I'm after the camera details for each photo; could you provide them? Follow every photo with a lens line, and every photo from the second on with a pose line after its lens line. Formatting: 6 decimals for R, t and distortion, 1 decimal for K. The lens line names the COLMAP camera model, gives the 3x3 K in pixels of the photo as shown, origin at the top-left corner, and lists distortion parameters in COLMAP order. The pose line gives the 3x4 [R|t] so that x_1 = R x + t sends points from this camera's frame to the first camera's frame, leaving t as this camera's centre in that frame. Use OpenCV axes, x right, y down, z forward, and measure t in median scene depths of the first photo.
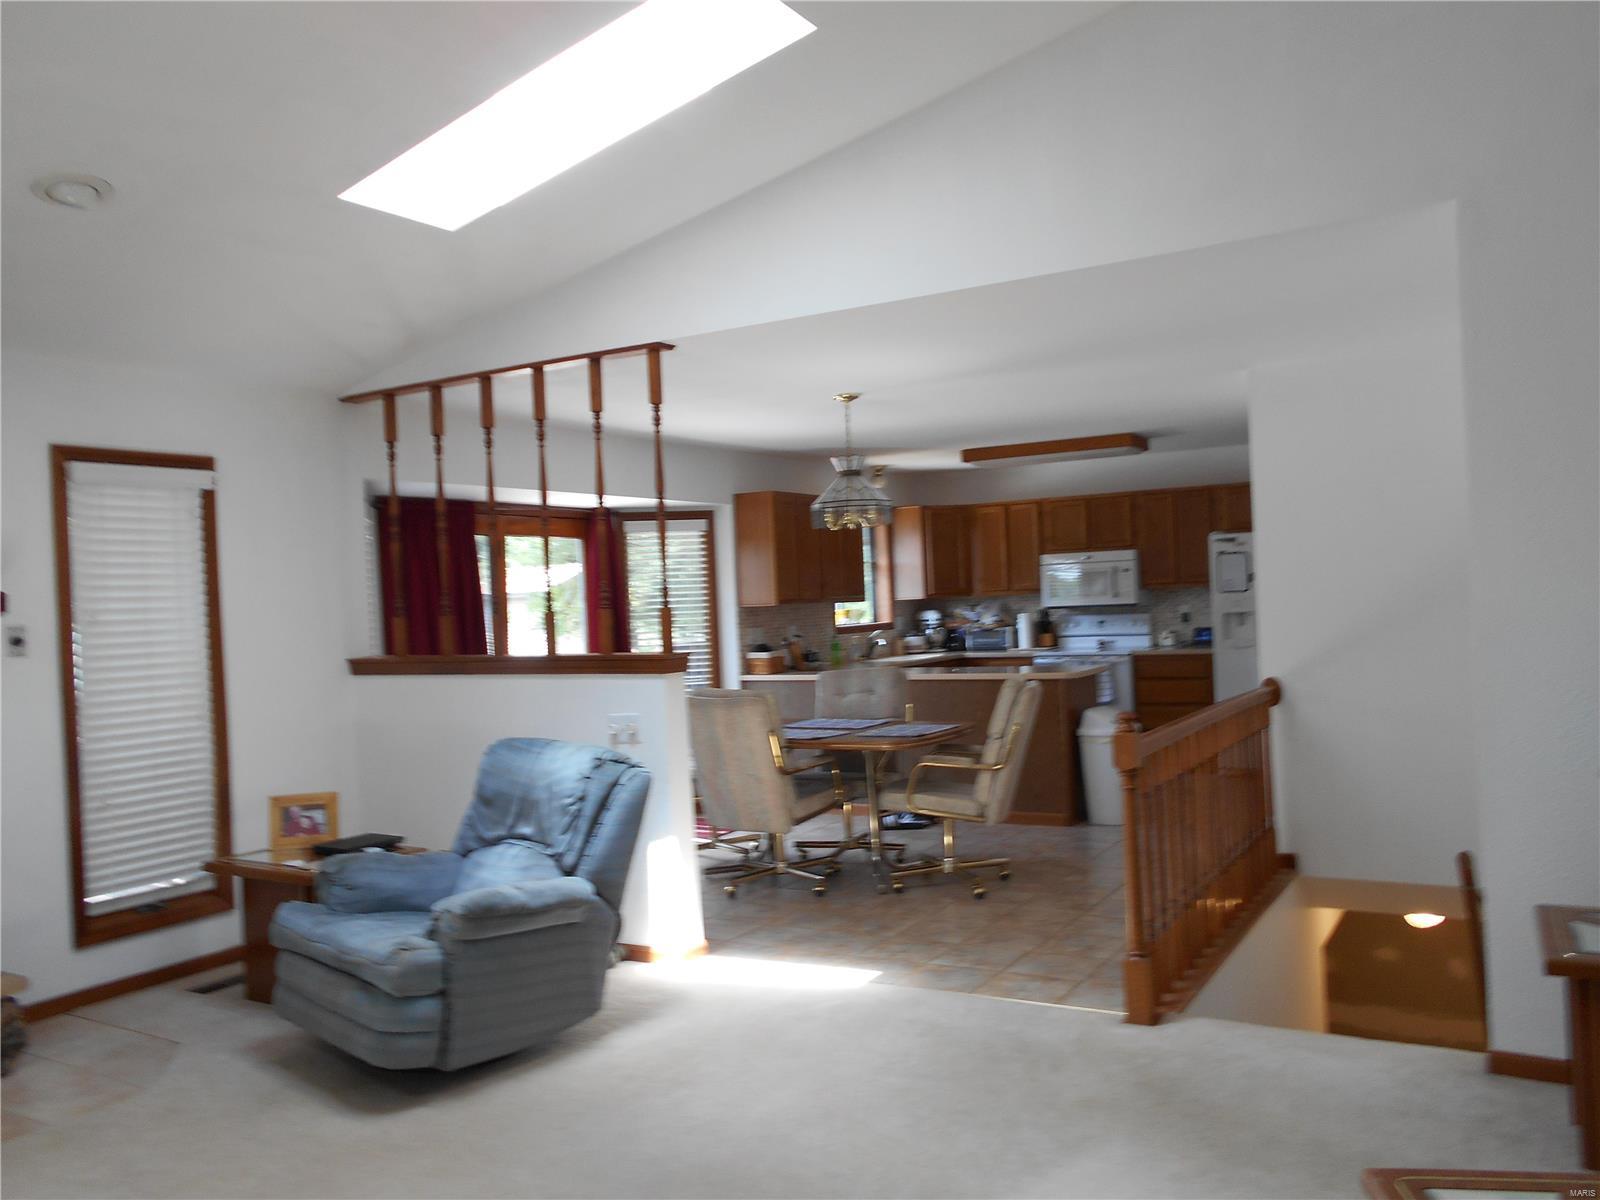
lens RADIAL K [[1263.5, 0, 800.0], [0, 1263.5, 600.0], [0, 0, 1]] dist [-0.044356, -0.003733]
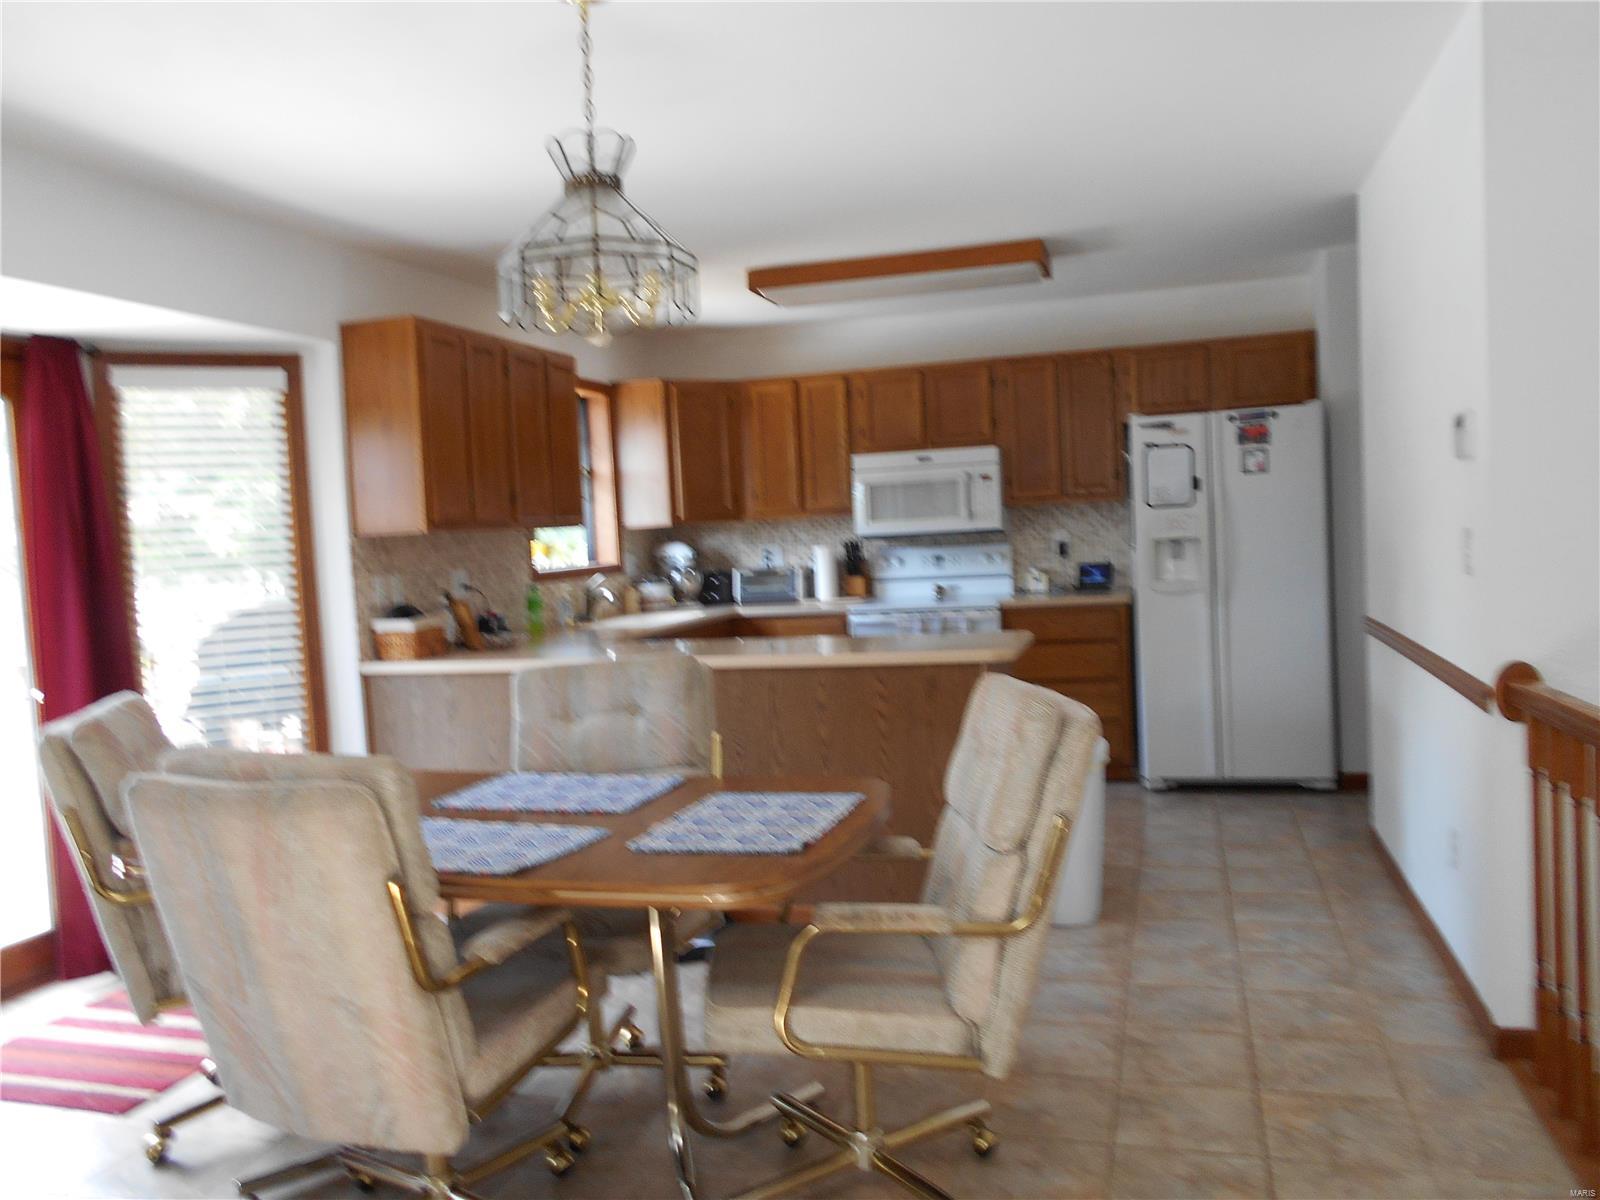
lens RADIAL K [[1263.5, 0, 800.0], [0, 1263.5, 600.0], [0, 0, 1]] dist [-0.044356, -0.003733]
pose [[0.967441, -0.020965, 0.252226, -0.000319], [0.009661, 0.998896, 0.045973, 0.008995], [-0.252911, -0.042039, 0.966576, 0.397775]]
